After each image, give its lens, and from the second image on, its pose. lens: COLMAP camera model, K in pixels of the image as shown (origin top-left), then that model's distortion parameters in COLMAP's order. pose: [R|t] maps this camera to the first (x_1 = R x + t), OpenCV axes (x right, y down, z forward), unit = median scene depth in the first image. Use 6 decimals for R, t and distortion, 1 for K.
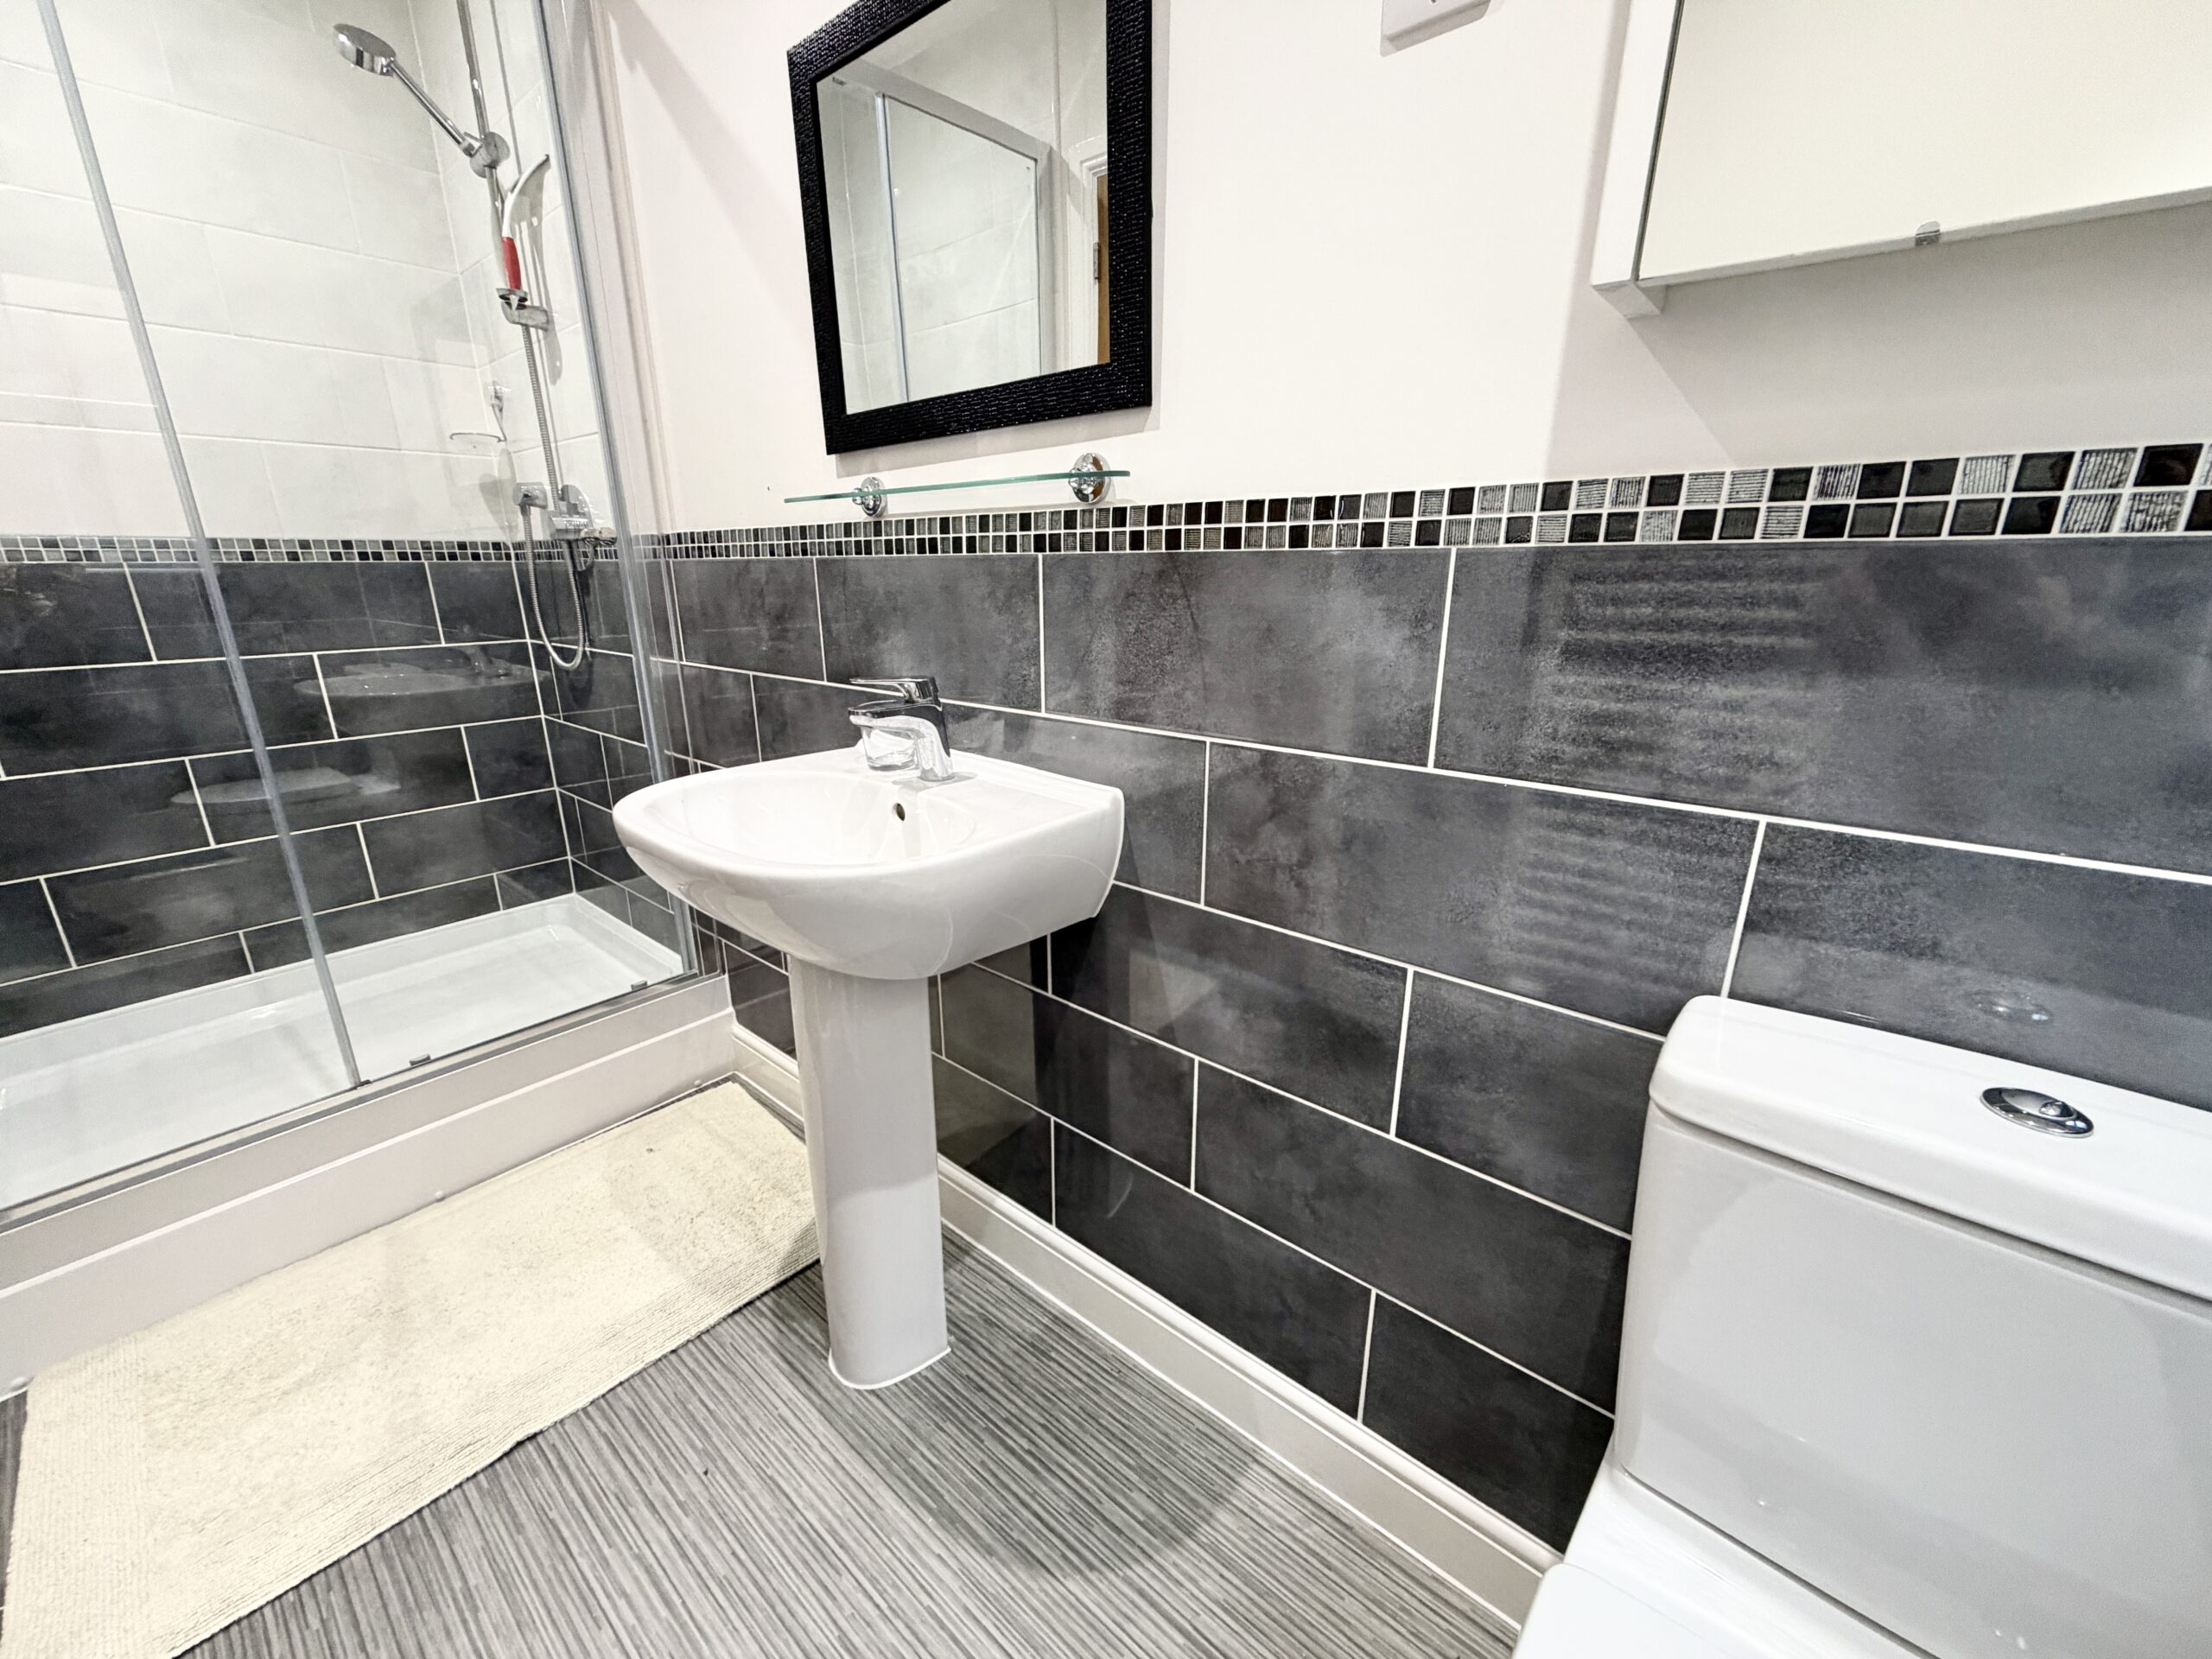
lens RADIAL K [[875.0, 0, 1105.9], [0, 875.0, 830.0], [0, 0, 1]] dist [0.000635, 0.000222]
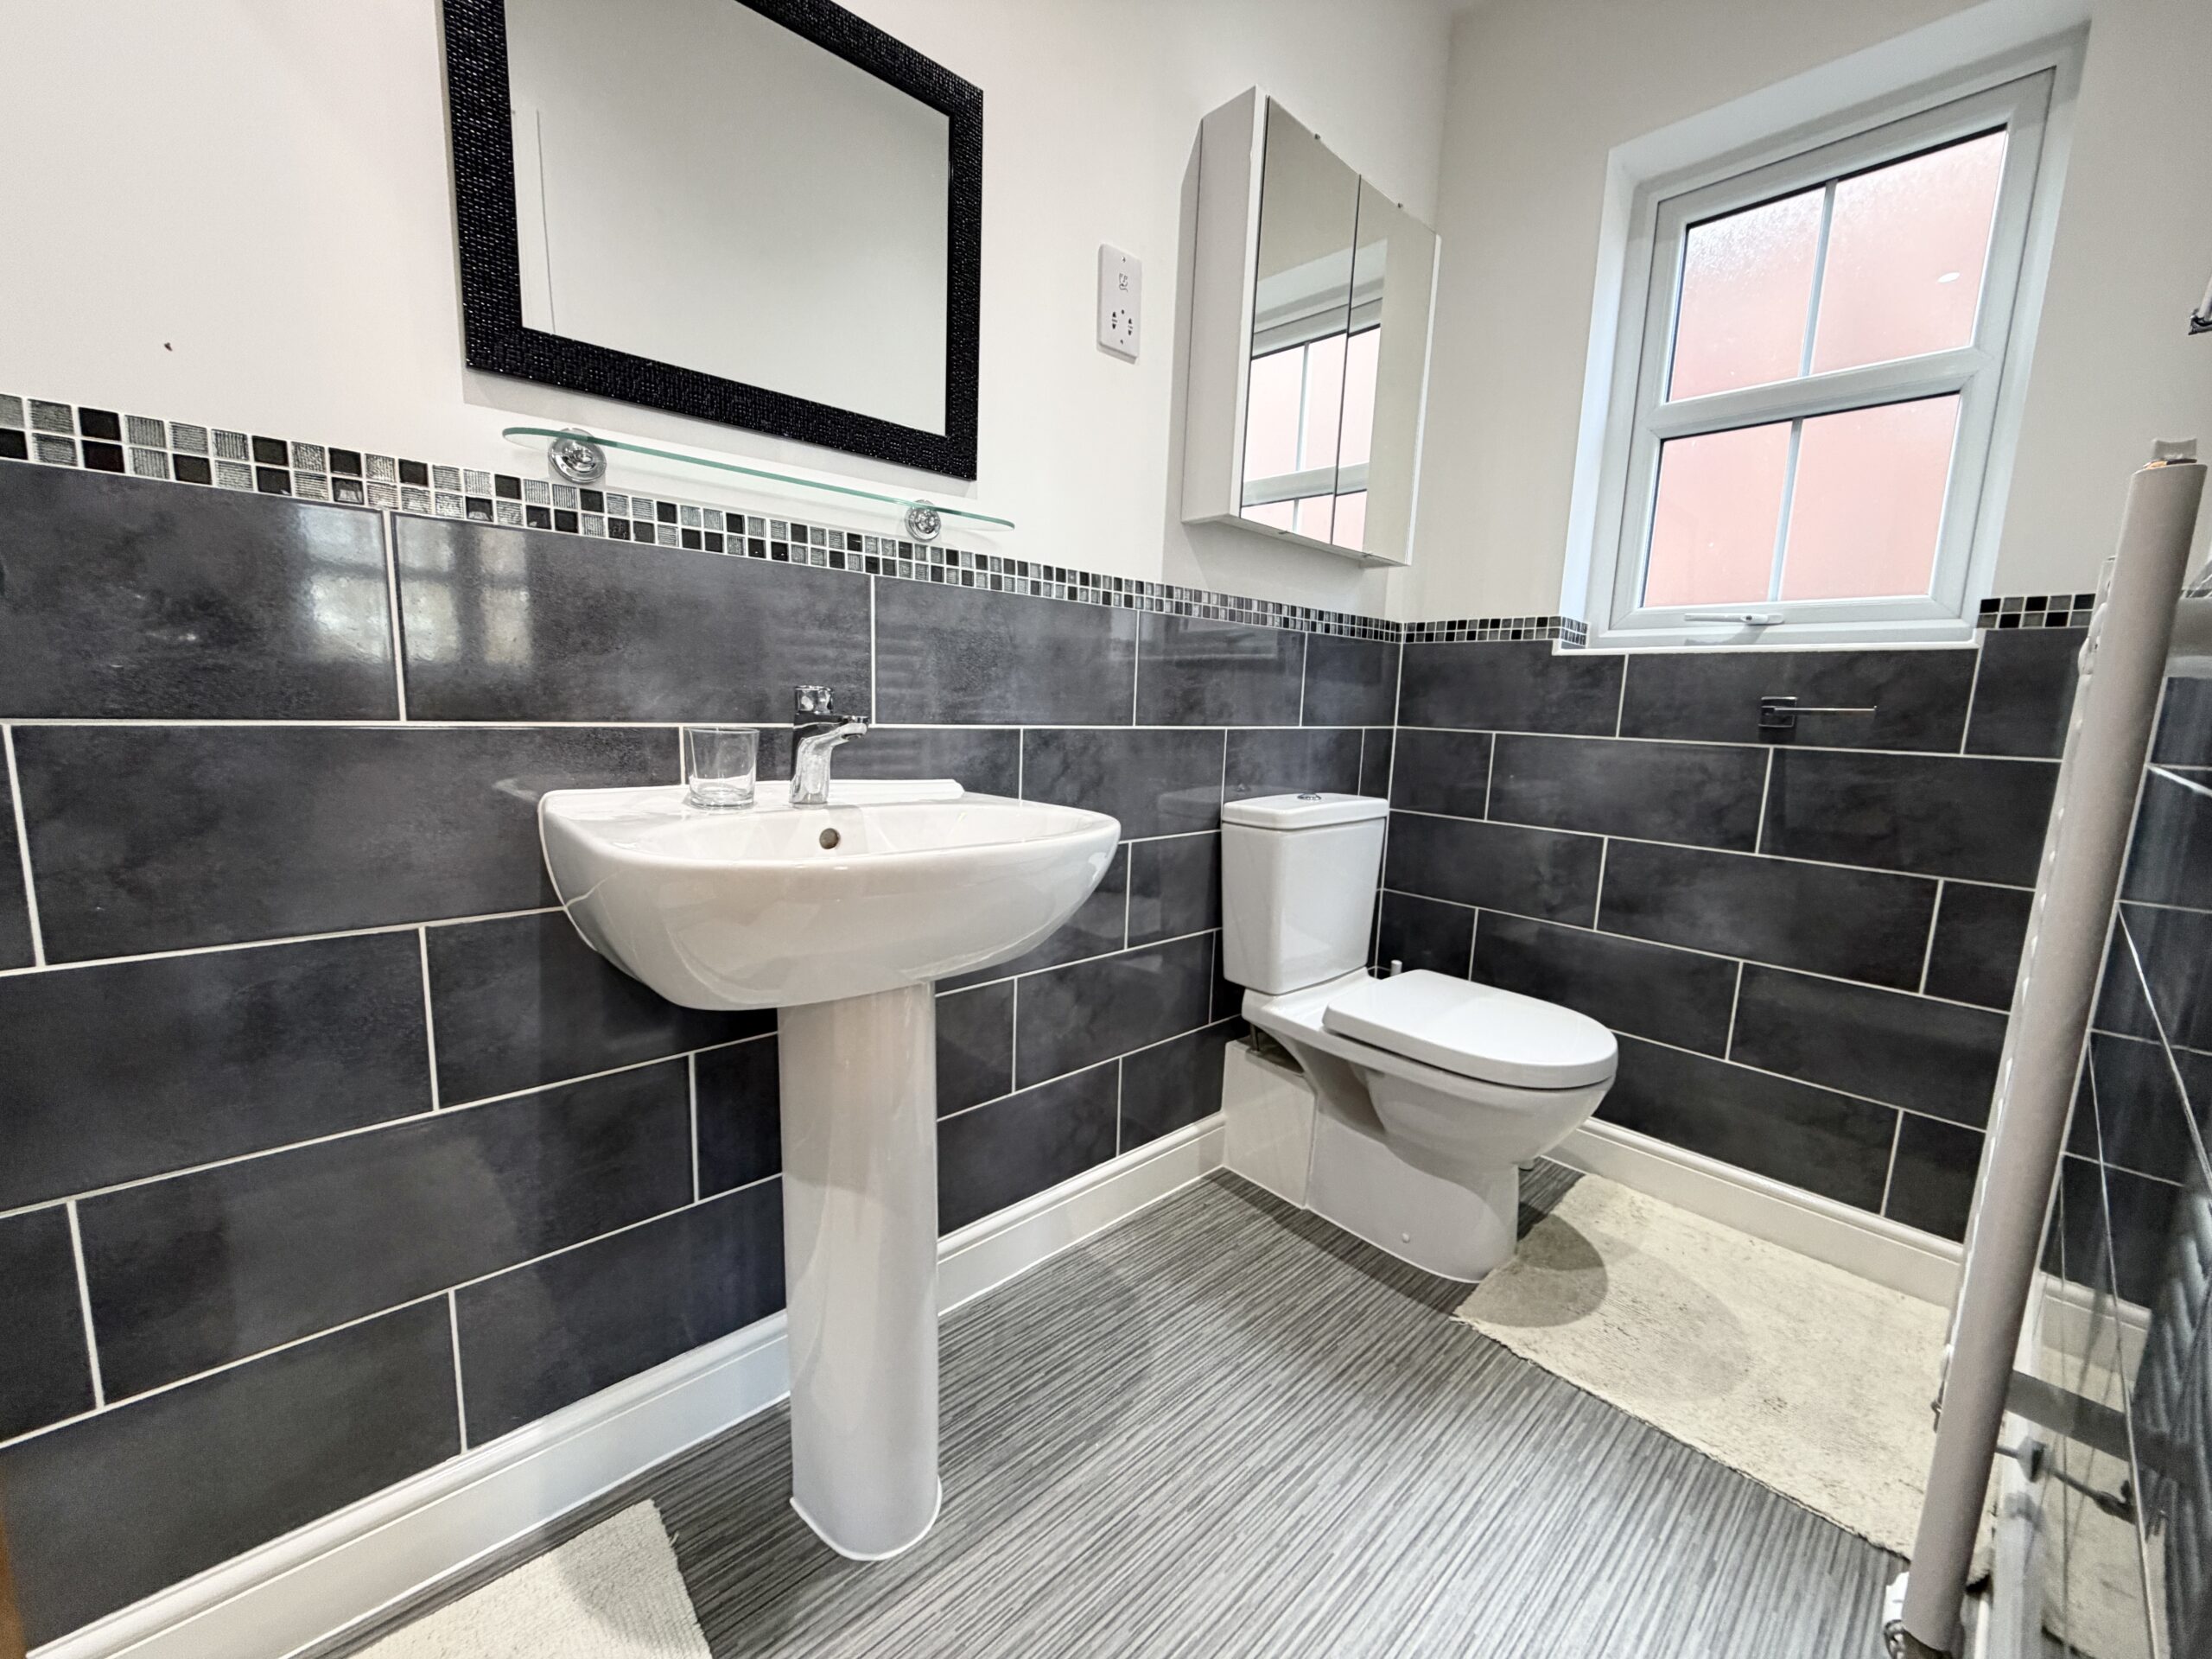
lens RADIAL K [[875.0, 0, 1081.9], [0, 875.0, 838.5], [0, 0, 1]] dist [0.000635, 0.000222]
pose [[0.130521, -0.145625, 0.980692, -1.201686], [0.257846, 0.960103, 0.108251, -0.056977], [-0.957329, 0.238739, 0.162863, 0.688445]]
